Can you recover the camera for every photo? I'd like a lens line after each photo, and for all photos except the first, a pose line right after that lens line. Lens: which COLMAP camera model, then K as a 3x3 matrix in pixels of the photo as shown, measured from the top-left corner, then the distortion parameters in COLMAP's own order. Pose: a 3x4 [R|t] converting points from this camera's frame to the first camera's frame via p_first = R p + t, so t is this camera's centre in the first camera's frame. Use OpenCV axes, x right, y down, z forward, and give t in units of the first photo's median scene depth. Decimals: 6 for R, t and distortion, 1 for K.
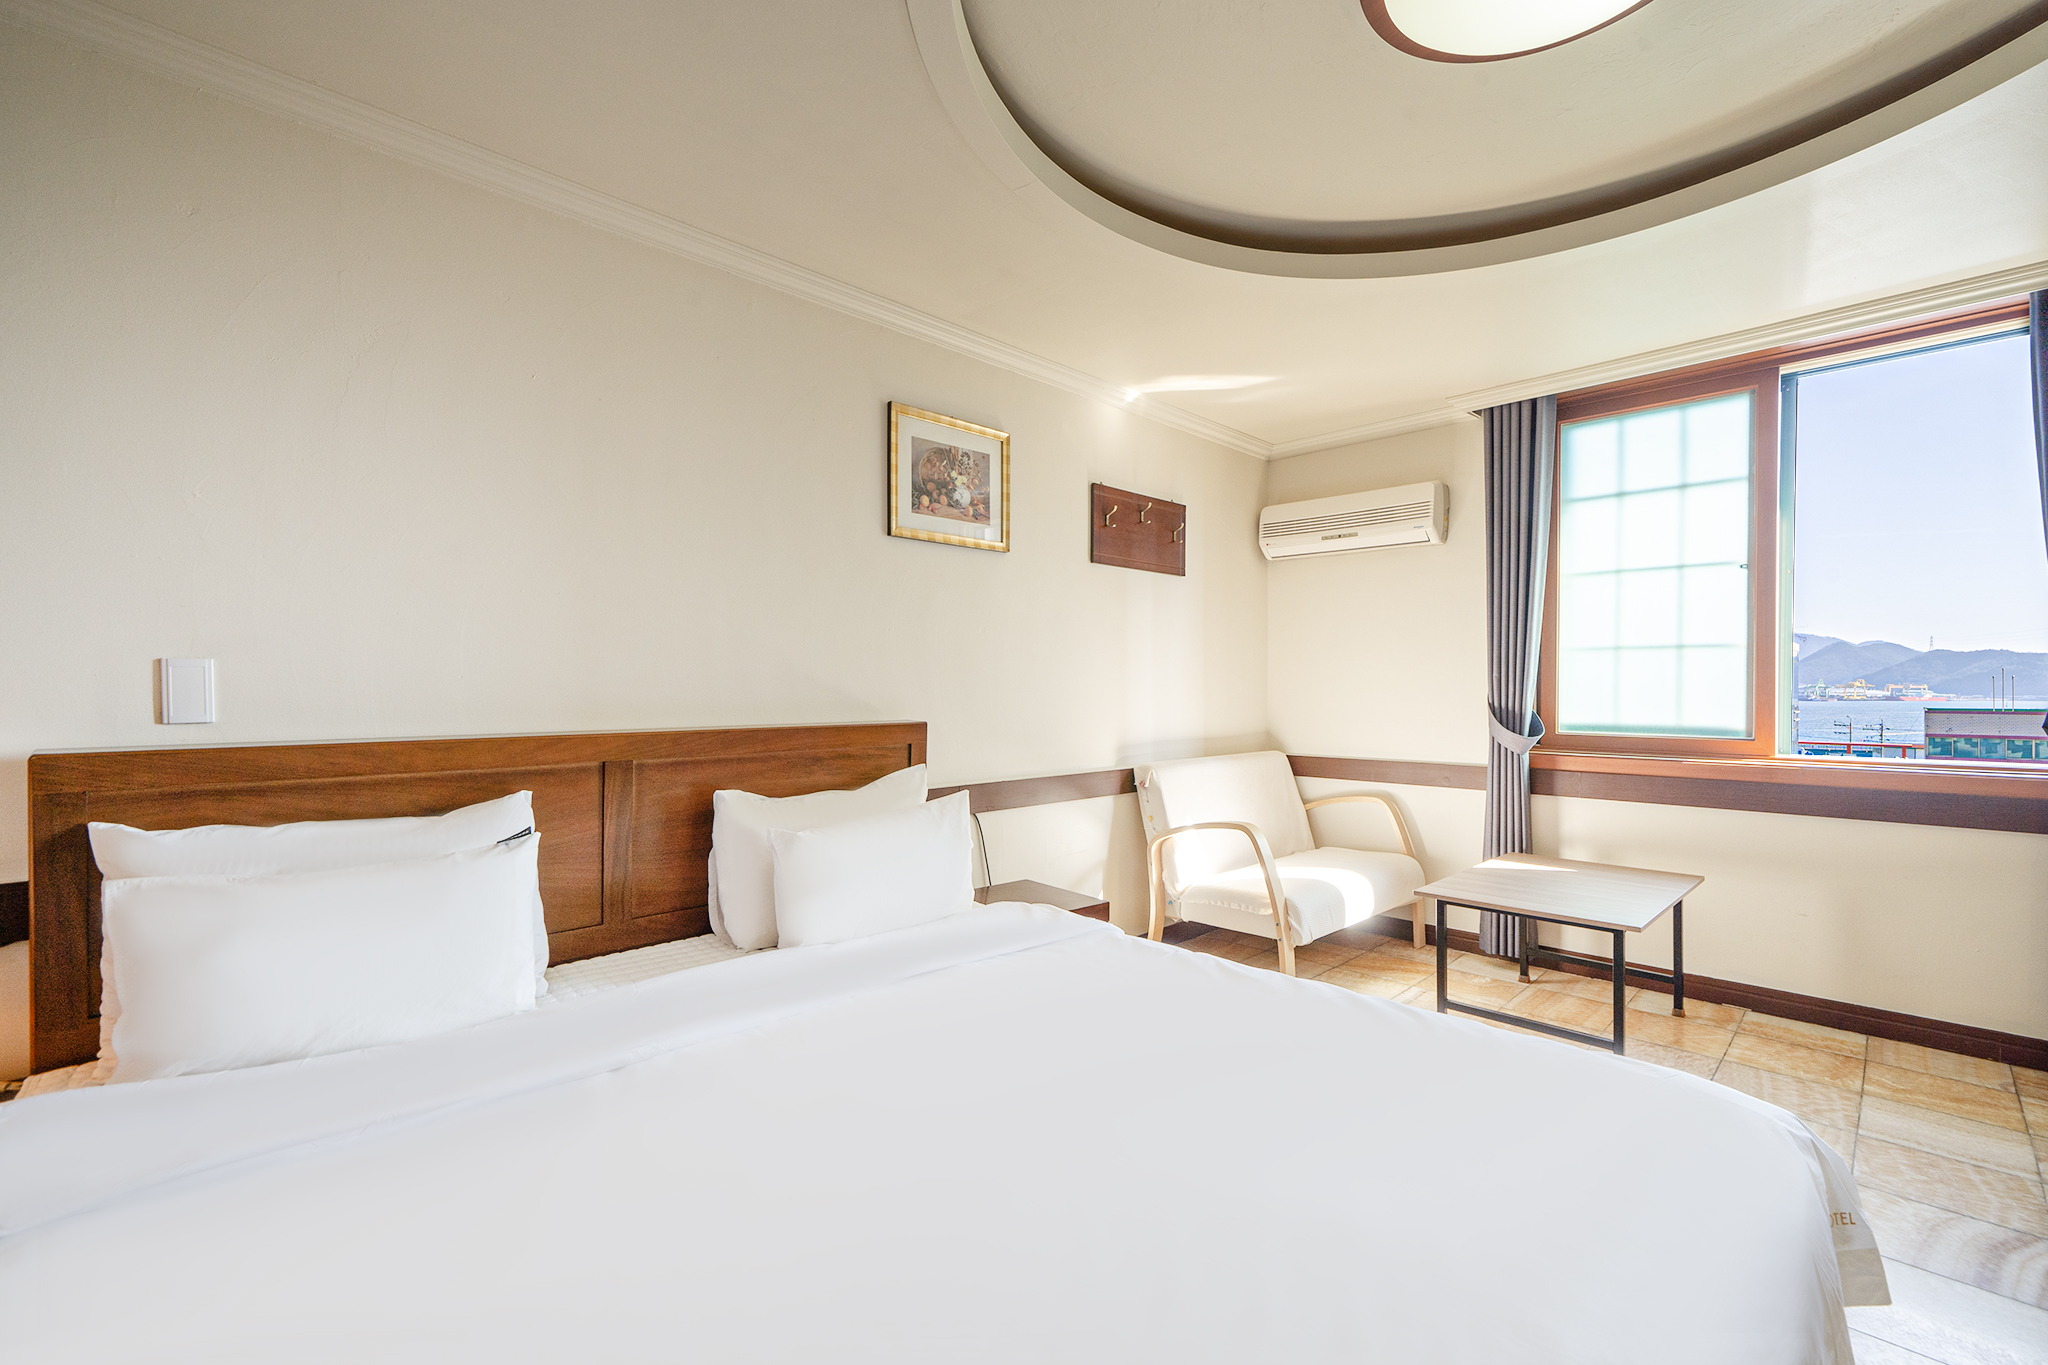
lens RADIAL K [[872.4, 0, 1024.0], [0, 872.4, 682.5], [0, 0, 1]] dist [-0.000015, -0.000209]
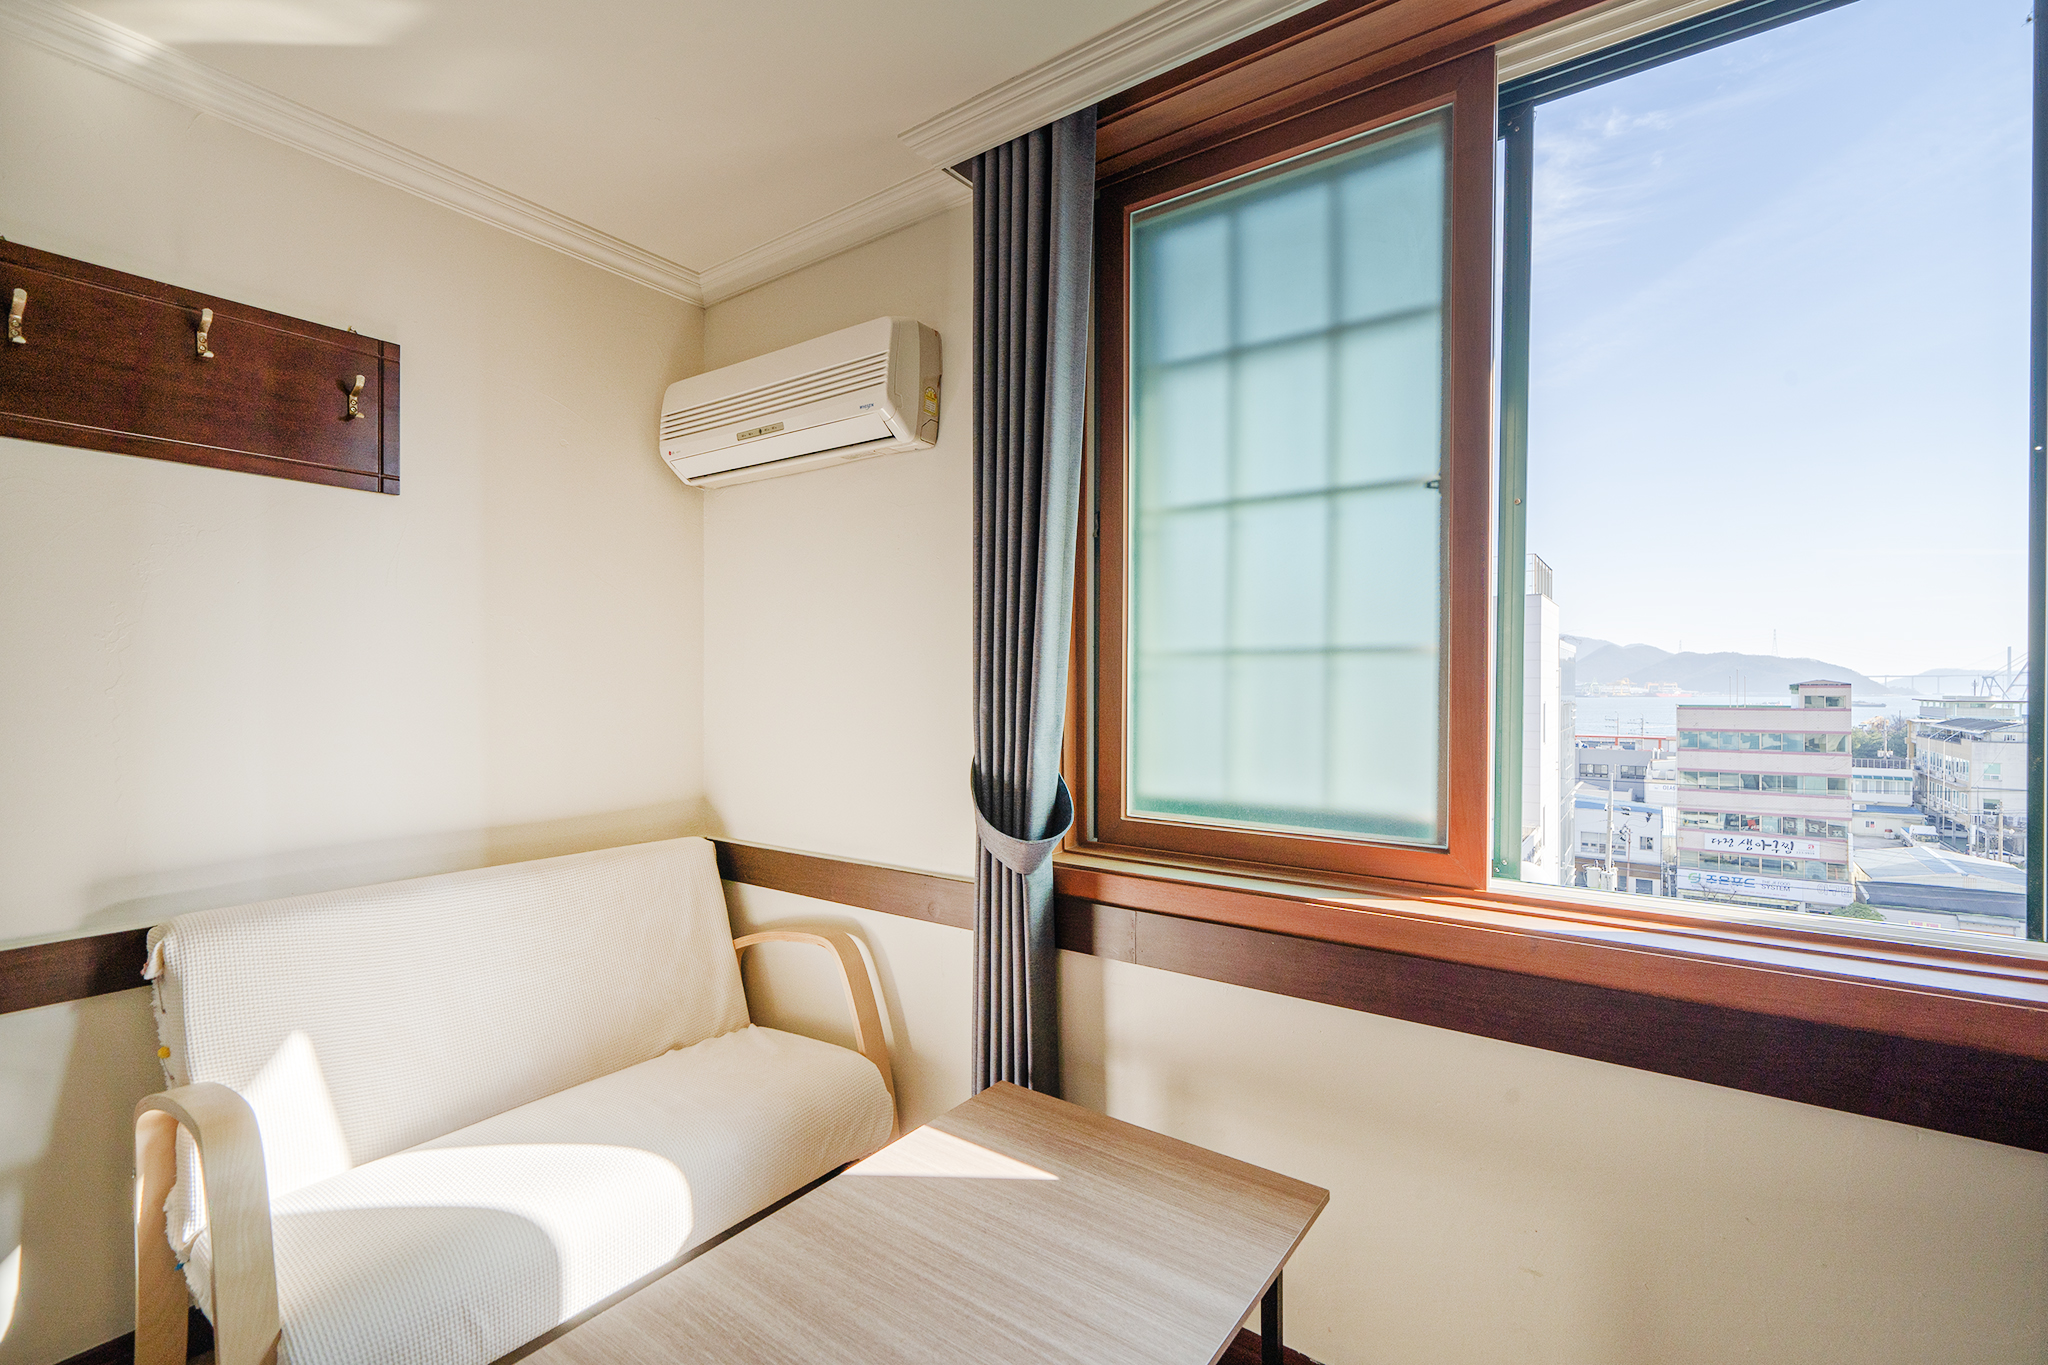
lens RADIAL K [[886.2, 0, 1021.4], [0, 886.2, 673.2], [0, 0, 1]] dist [-0.001471, -0.000197]
pose [[0.986263, 0.003579, 0.165143, 0.473139], [-0.002596, 0.999978, -0.006165, -0.024144], [-0.165162, 0.005652, 0.986250, 0.505621]]
